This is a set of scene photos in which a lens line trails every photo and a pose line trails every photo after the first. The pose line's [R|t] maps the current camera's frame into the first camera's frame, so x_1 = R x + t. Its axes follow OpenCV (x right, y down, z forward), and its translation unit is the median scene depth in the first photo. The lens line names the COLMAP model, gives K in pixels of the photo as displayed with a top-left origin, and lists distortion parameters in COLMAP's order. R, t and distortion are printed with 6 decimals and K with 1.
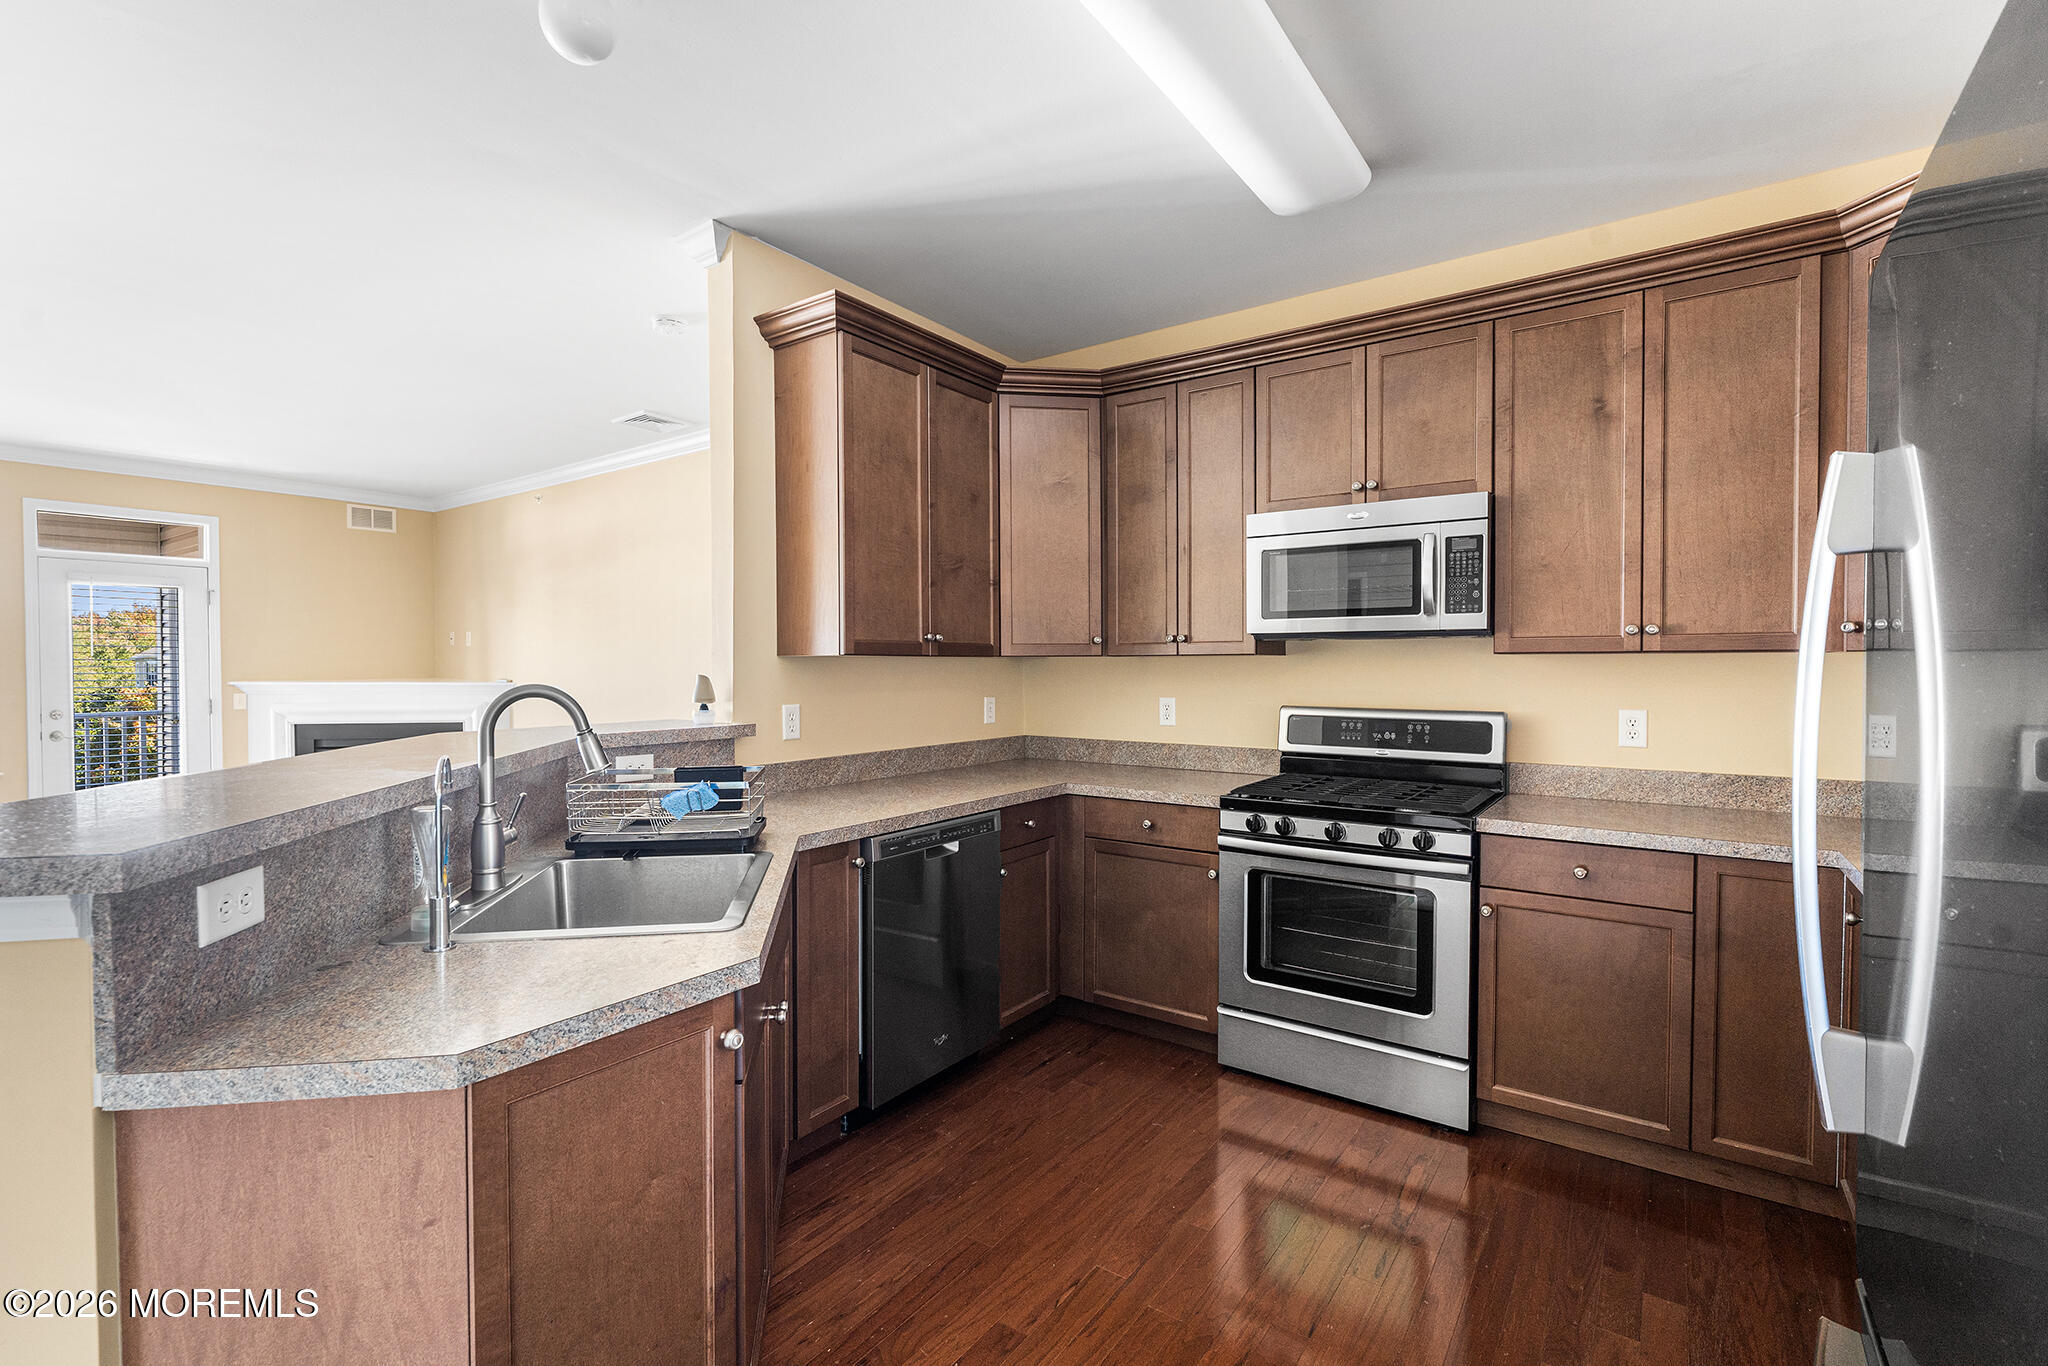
lens RADIAL K [[910.3, 0, 1007.8], [0, 910.3, 679.6], [0, 0, 1]] dist [-0.003857, 0.000226]
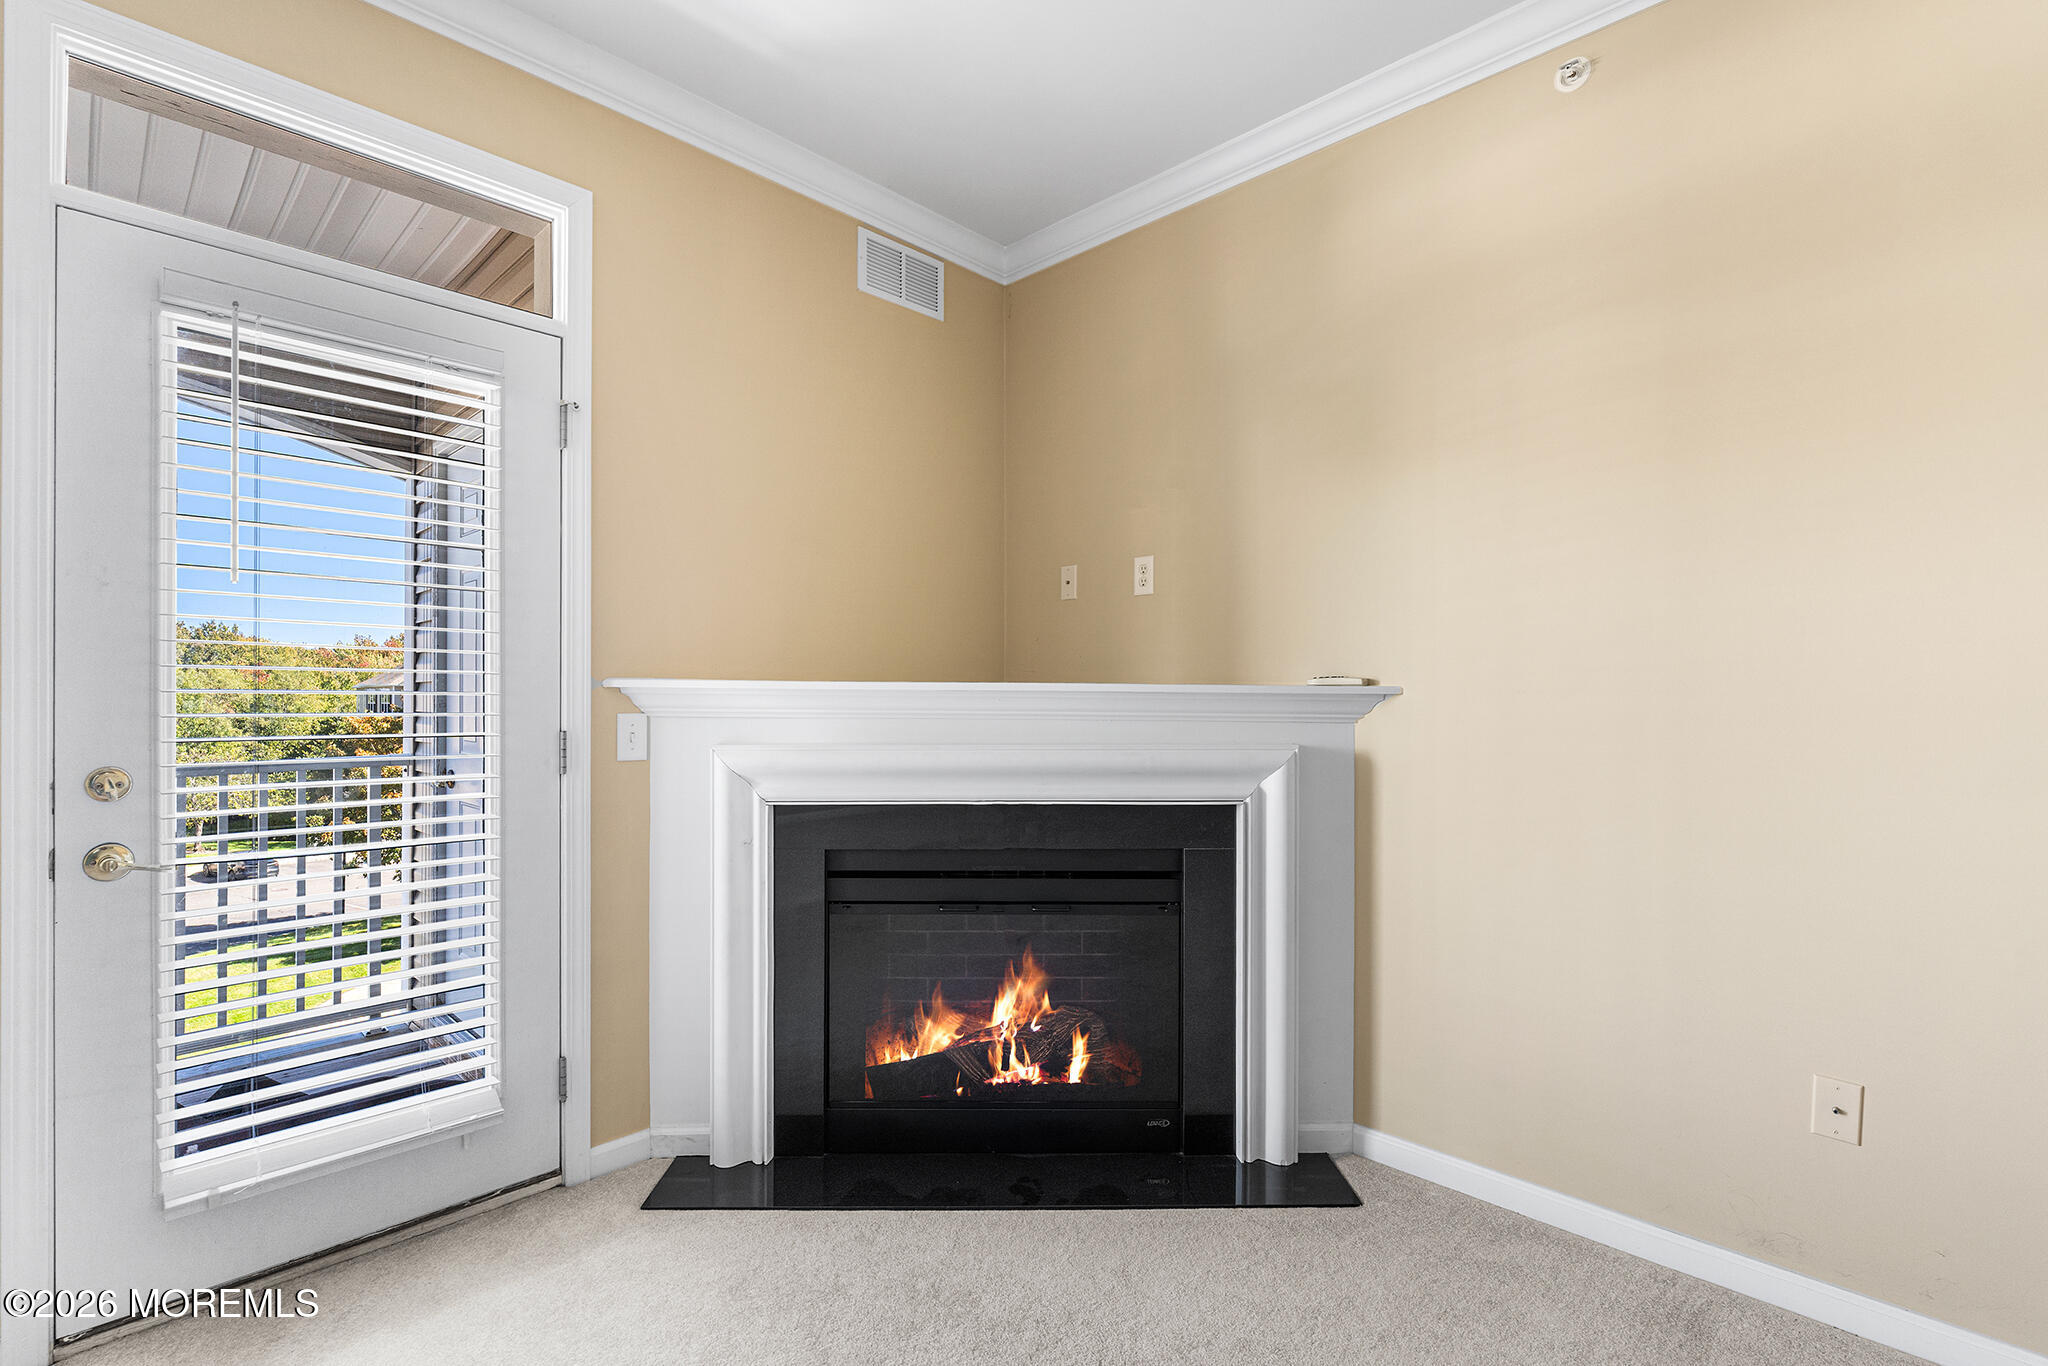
lens RADIAL K [[926.3, 0, 1019.8], [0, 926.3, 692.0], [0, 0, 1]] dist [-0.003172, -0.000415]
pose [[0.989752, 0.002775, -0.142772, -1.469417], [-0.005865, 0.999757, -0.021228, 0.029954], [0.142679, 0.021848, 0.989528, 1.521990]]
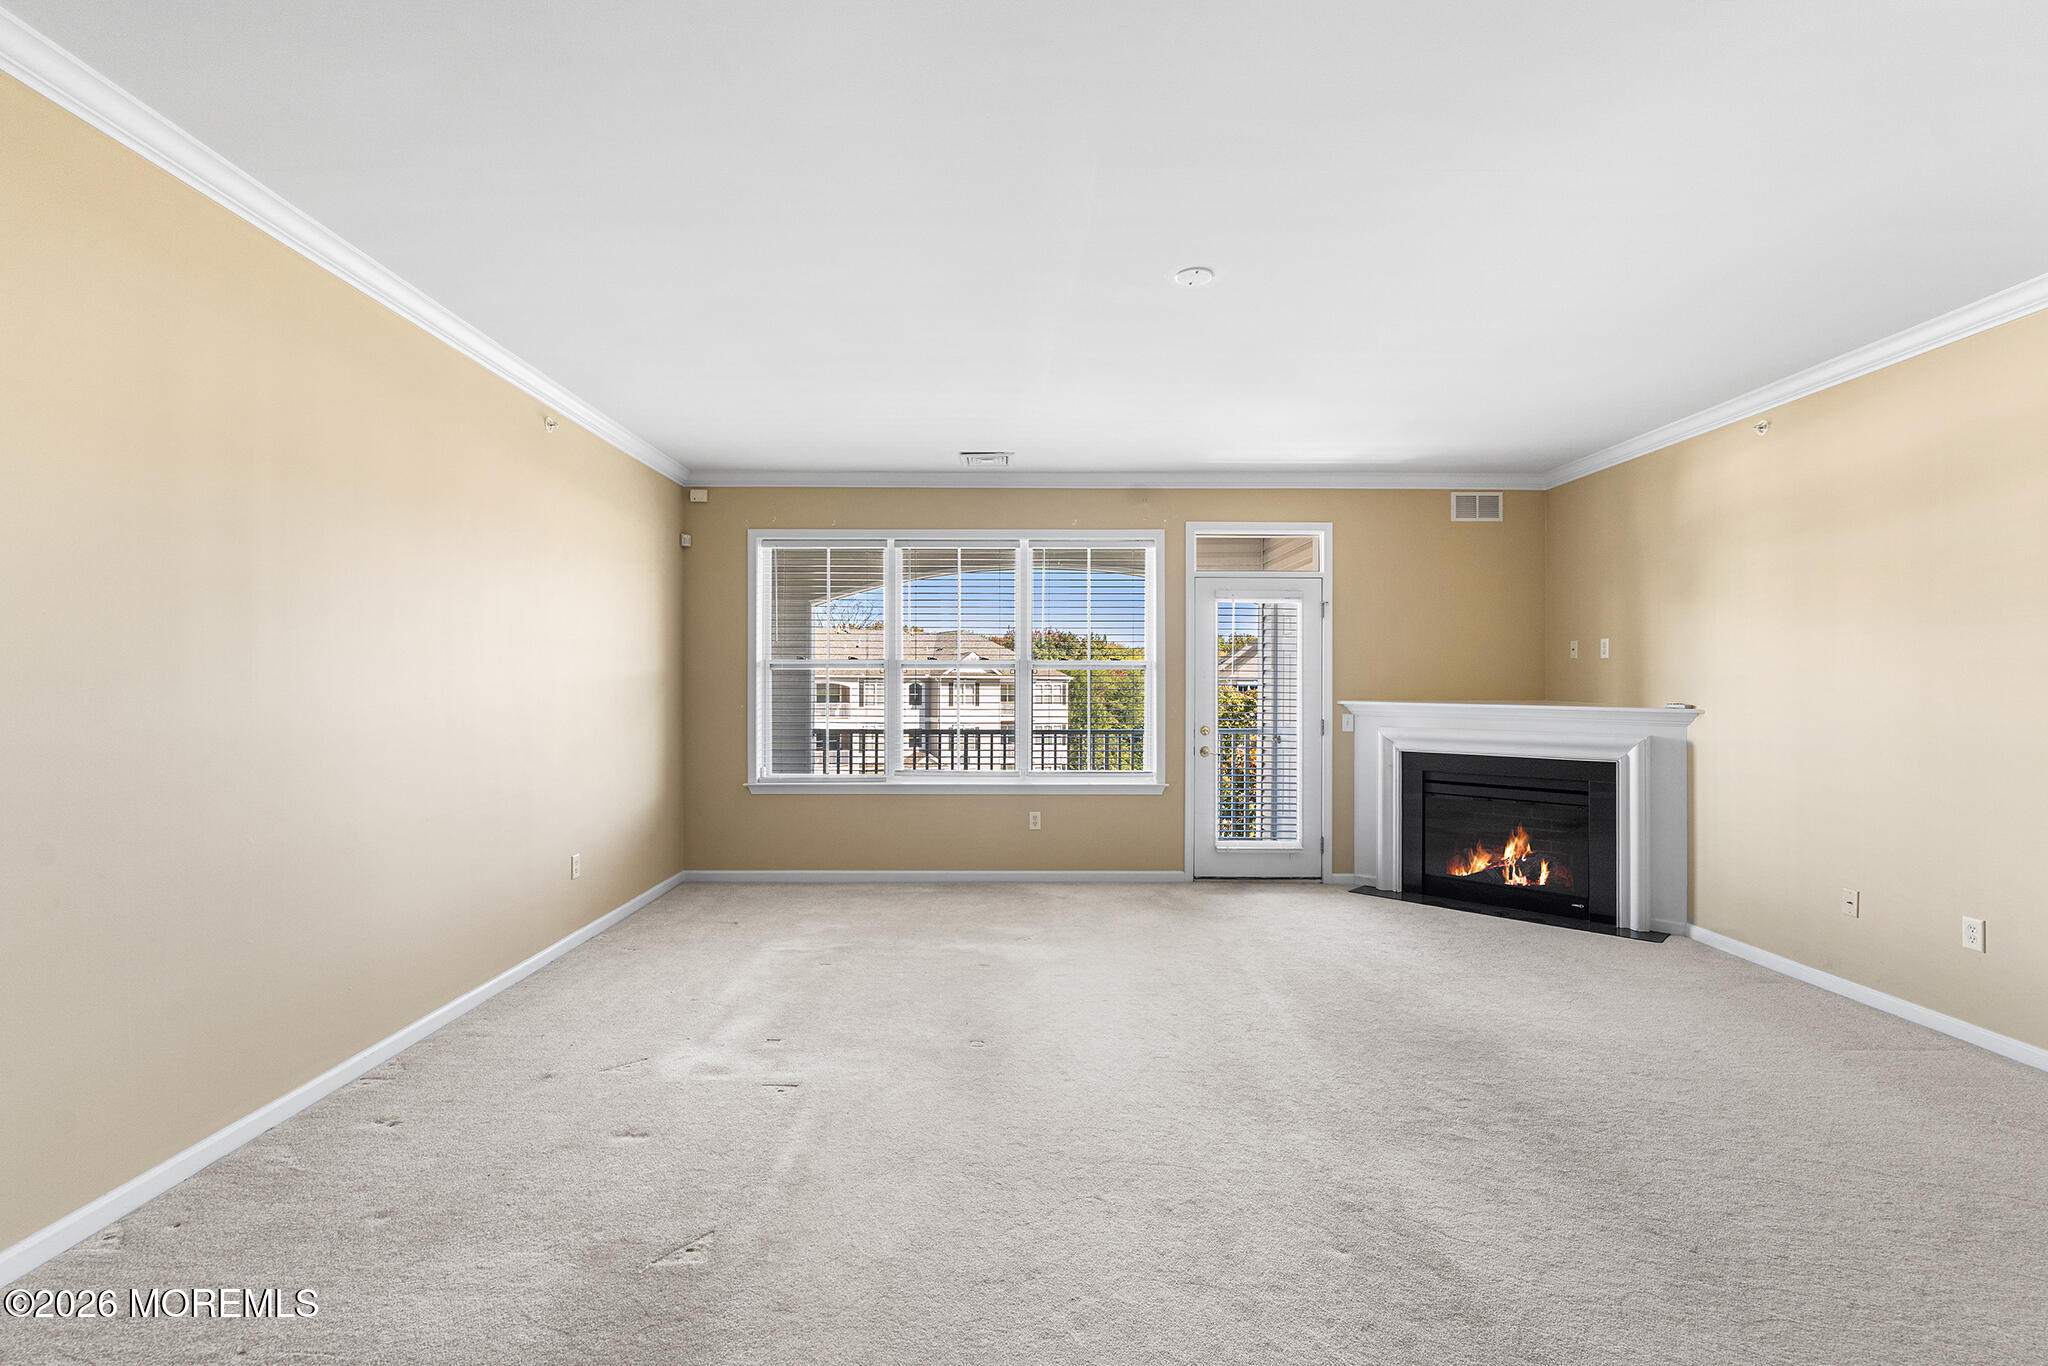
lens RADIAL K [[923.8, 0, 1006.2], [0, 923.8, 677.9], [0, 0, 1]] dist [-0.001036, 0.000728]
pose [[0.584144, -0.002678, -0.811645, -0.666494], [-0.018994, 0.999676, -0.016969, 0.002178], [0.811427, 0.025328, 0.583904, 0.411339]]
